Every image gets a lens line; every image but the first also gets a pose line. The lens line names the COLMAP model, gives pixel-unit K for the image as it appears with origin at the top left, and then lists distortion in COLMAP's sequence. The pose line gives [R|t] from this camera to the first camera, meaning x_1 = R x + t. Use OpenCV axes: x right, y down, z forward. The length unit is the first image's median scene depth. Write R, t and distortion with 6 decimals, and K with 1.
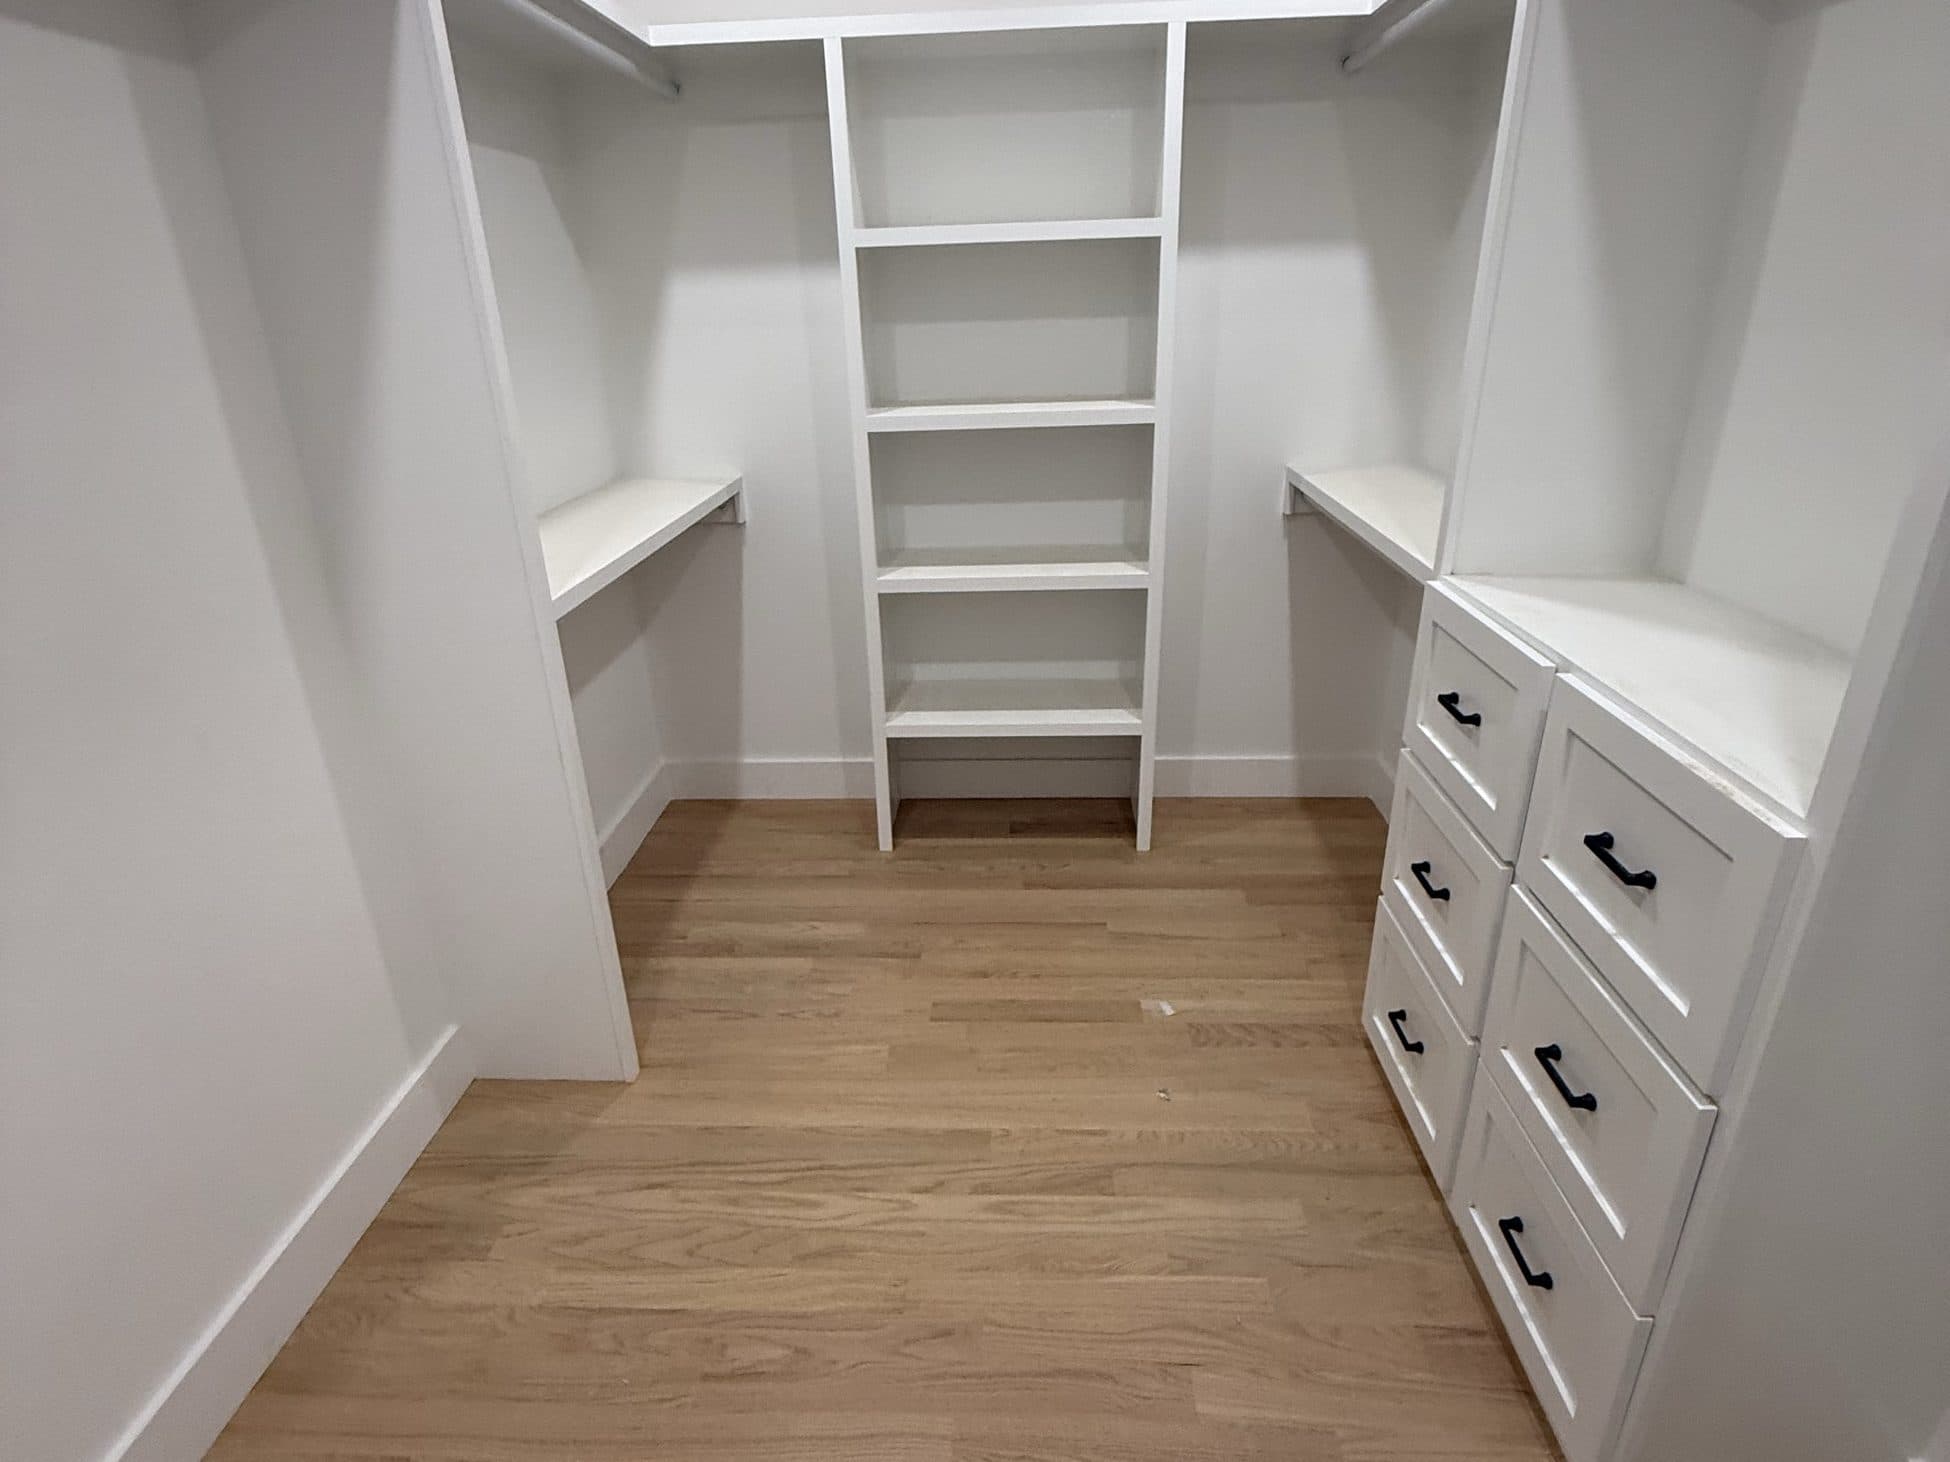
lens RADIAL K [[1037.2, 0, 976.7], [0, 1037.2, 724.3], [0, 0, 1]] dist [0.003598, 0.000312]
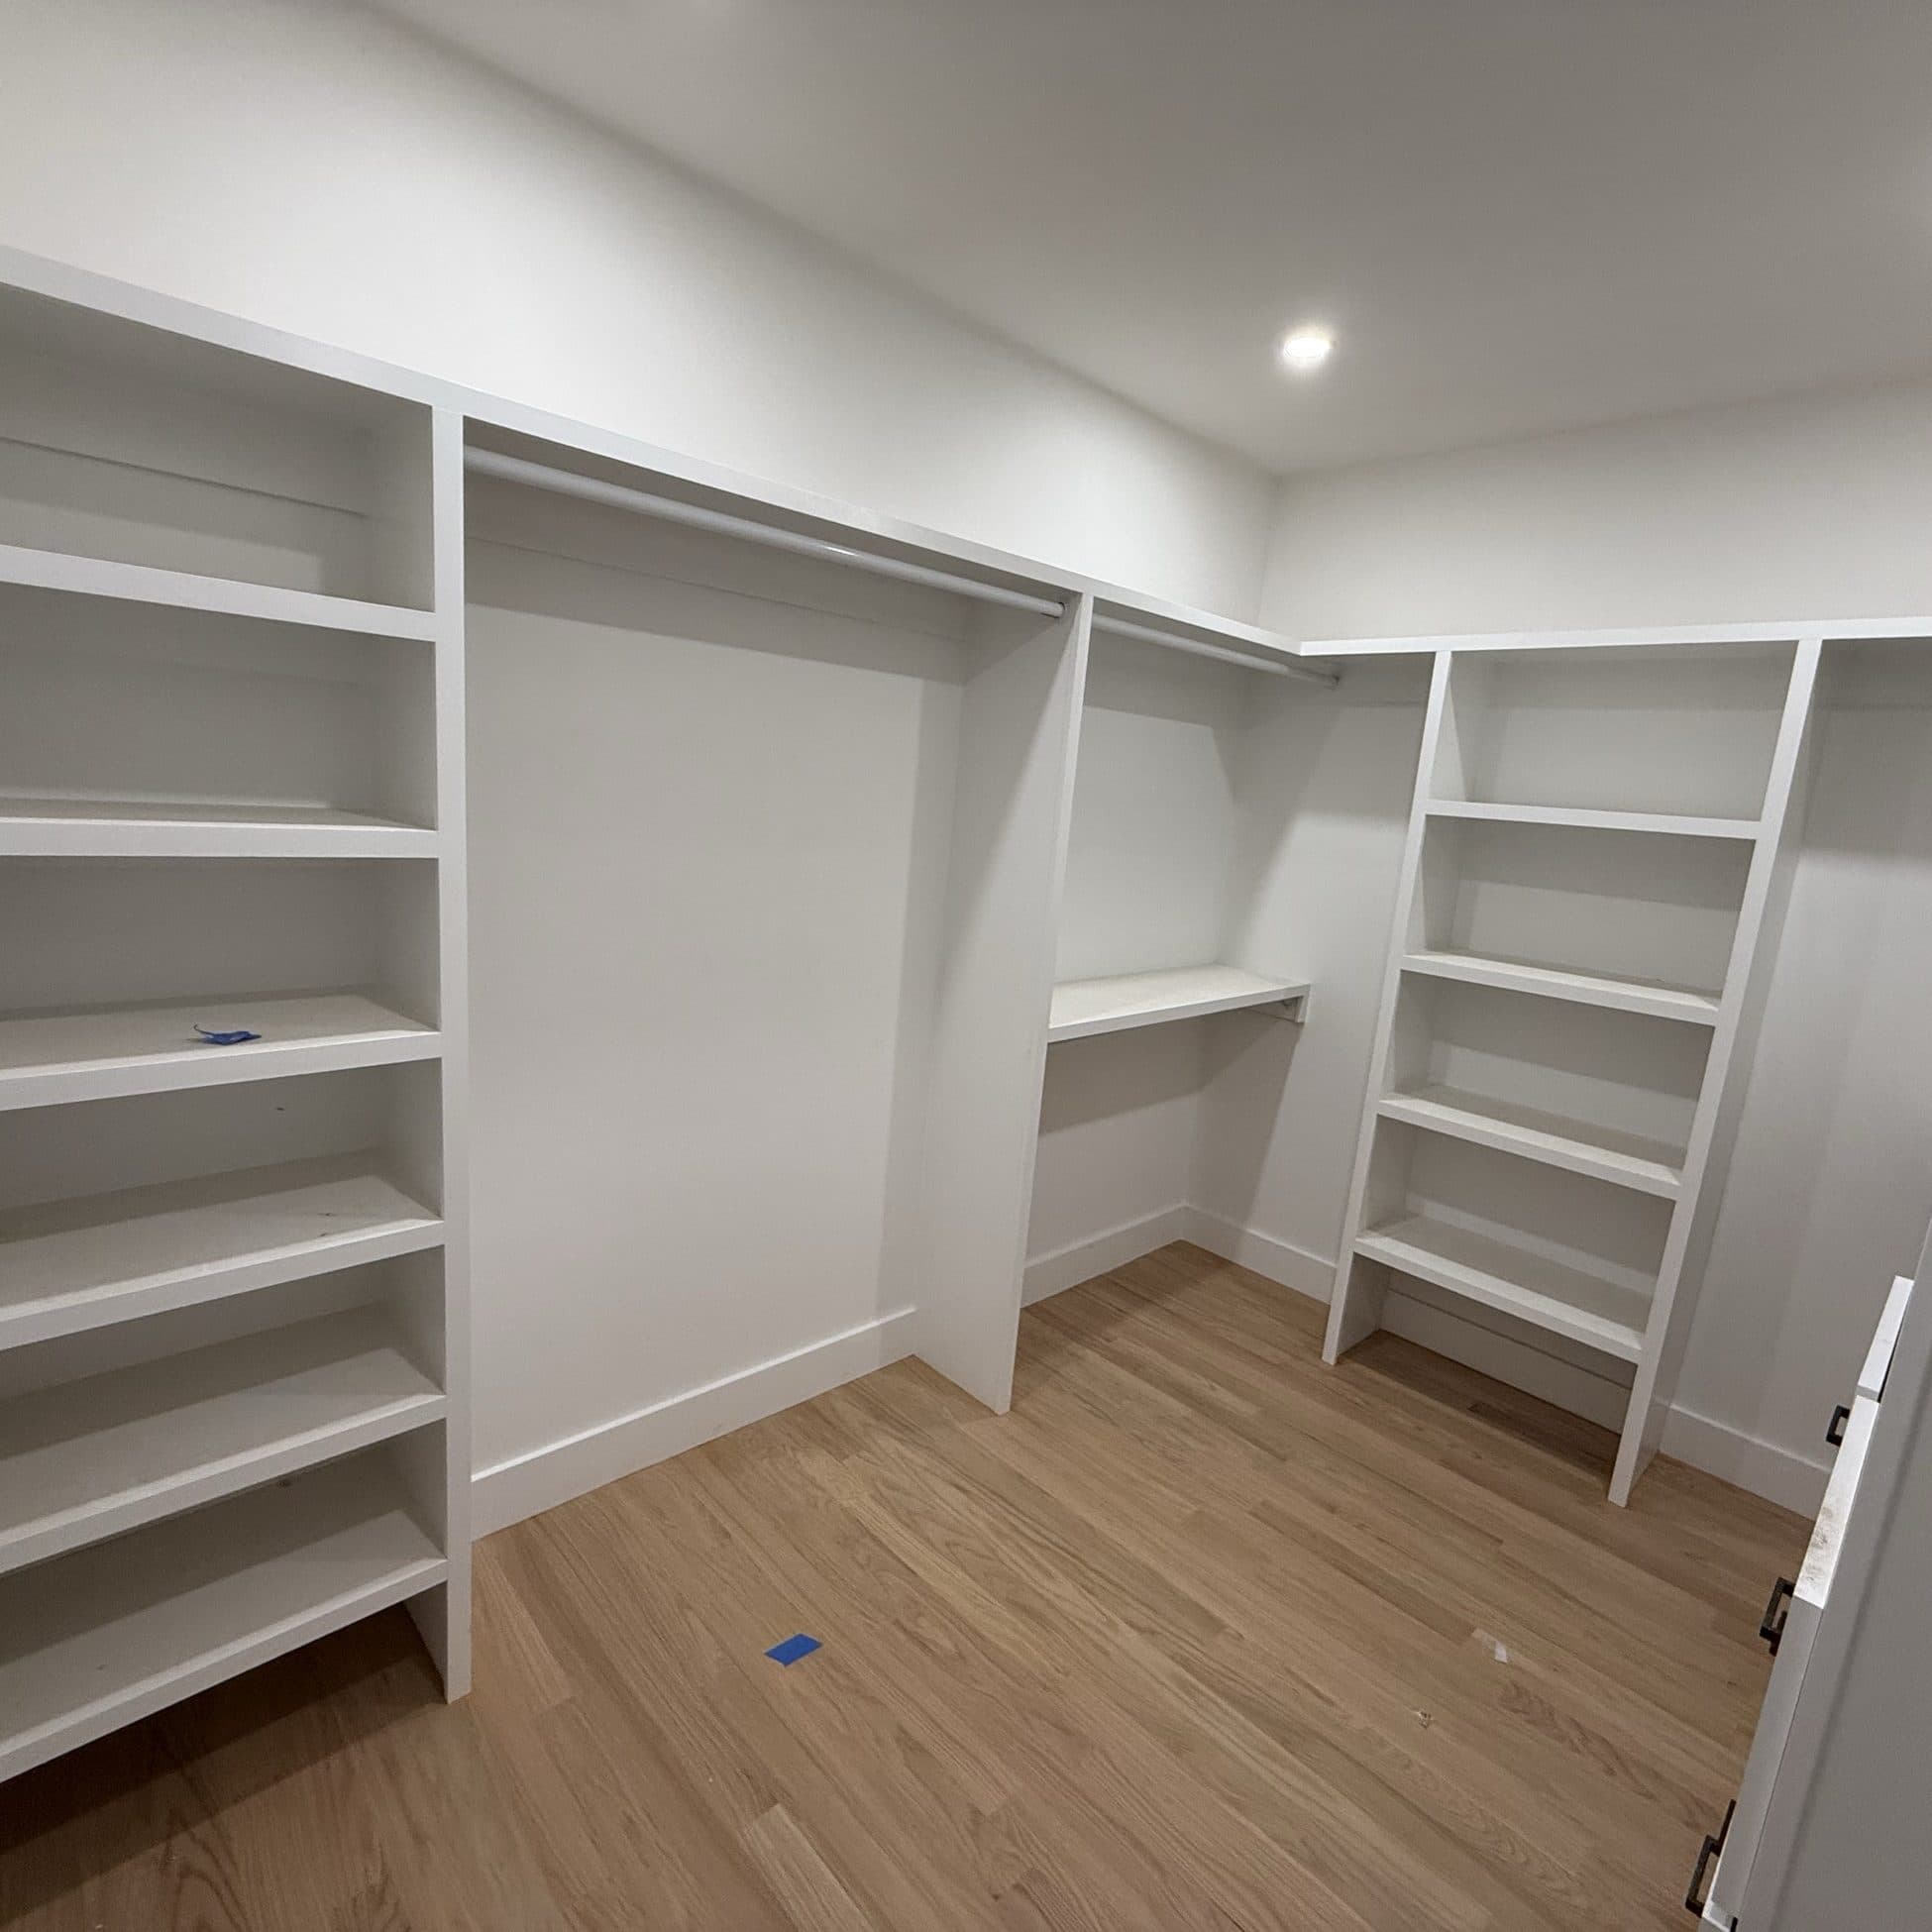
lens RADIAL K [[1033.7, 0, 964.6], [0, 1033.7, 968.7], [0, 0, 1]] dist [-0.004701, 0.002686]
pose [[0.716629, 0.211567, -0.664591, 0.314439], [-0.358031, 0.929341, -0.090218, -0.021247], [0.598545, 0.302598, 0.741740, -0.087385]]
